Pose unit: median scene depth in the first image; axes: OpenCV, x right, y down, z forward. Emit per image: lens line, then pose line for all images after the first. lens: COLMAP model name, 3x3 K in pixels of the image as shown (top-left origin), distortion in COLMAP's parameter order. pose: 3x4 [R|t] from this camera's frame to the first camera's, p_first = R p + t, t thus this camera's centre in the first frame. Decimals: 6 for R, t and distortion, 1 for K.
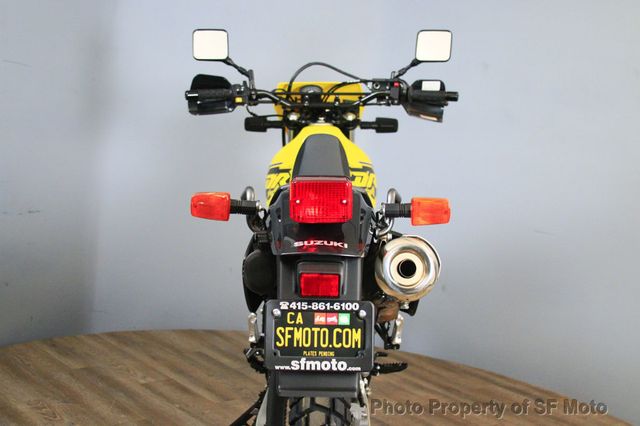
lens RADIAL K [[826.4, 0, 320.0], [0, 826.4, 213.0], [0, 0, 1]] dist [-0.155115, -0.002595]
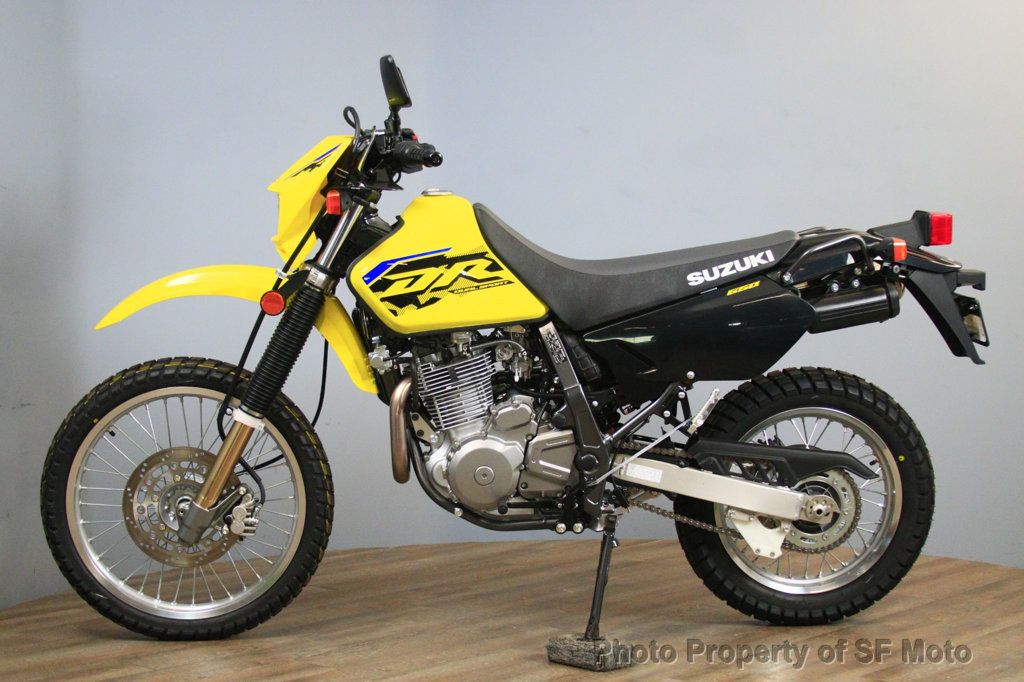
lens RADIAL K [[1541.5, 0, 528.0], [0, 1541.5, 341.3], [0, 0, 1]] dist [-0.125961, 0.044477]
pose [[-0.055073, -0.141432, 0.988415, -1.349183], [0.144824, 0.978318, 0.148056, -0.166128], [-0.987924, 0.151300, -0.033396, 0.959492]]
